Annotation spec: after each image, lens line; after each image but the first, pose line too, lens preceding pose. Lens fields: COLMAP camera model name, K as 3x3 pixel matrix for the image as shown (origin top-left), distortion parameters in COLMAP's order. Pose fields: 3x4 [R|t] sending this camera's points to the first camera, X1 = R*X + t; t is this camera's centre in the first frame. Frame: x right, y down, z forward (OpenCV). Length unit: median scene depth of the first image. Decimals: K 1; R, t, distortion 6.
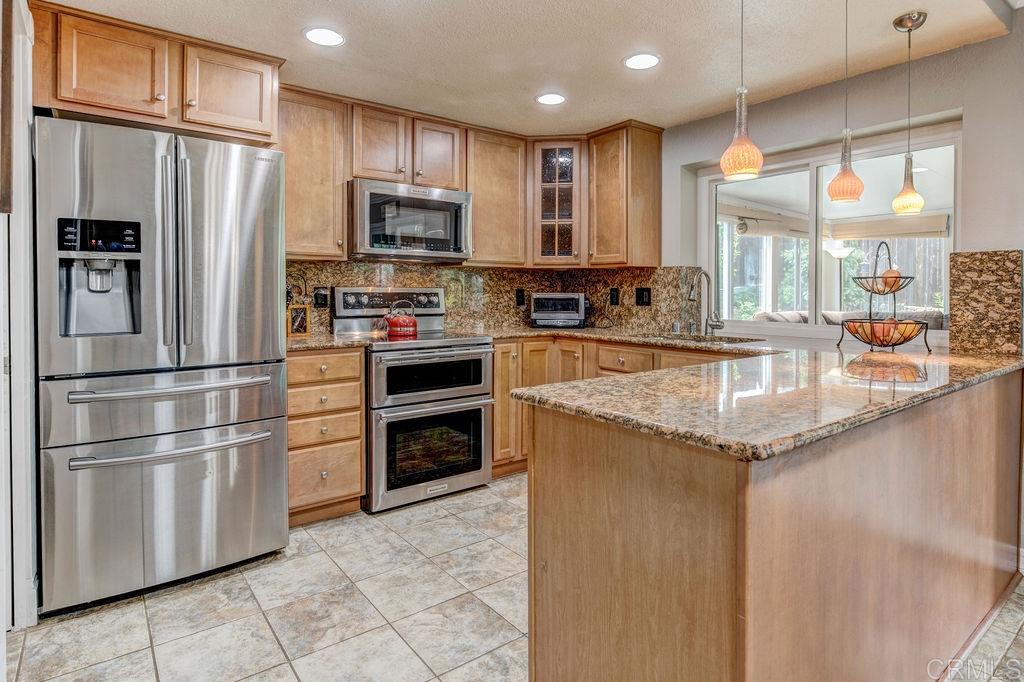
lens RADIAL K [[560.1, 0, 511.7], [0, 560.1, 295.4], [0, 0, 1]] dist [-0.002977, -0.000893]
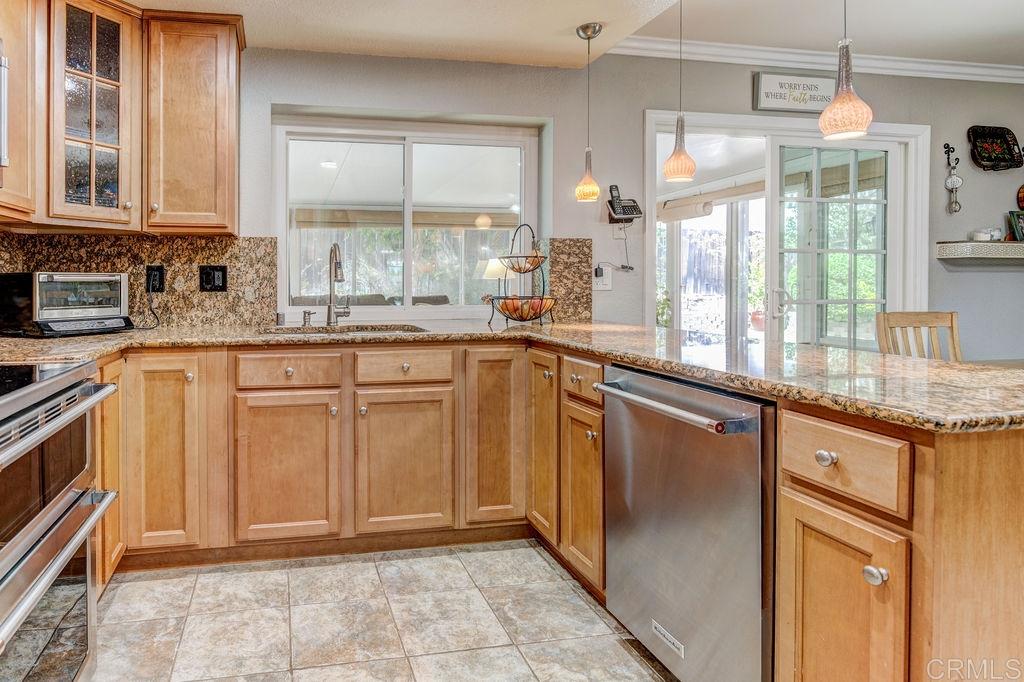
lens RADIAL K [[588.4, 0, 391.1], [0, 588.4, 284.0], [0, 0, 1]] dist [-0.000545, 0.000478]
pose [[0.455266, -0.008153, 0.890318, -0.475030], [0.010094, 0.999941, 0.003996, 0.012859], [-0.890298, 0.007167, 0.455322, 0.726673]]
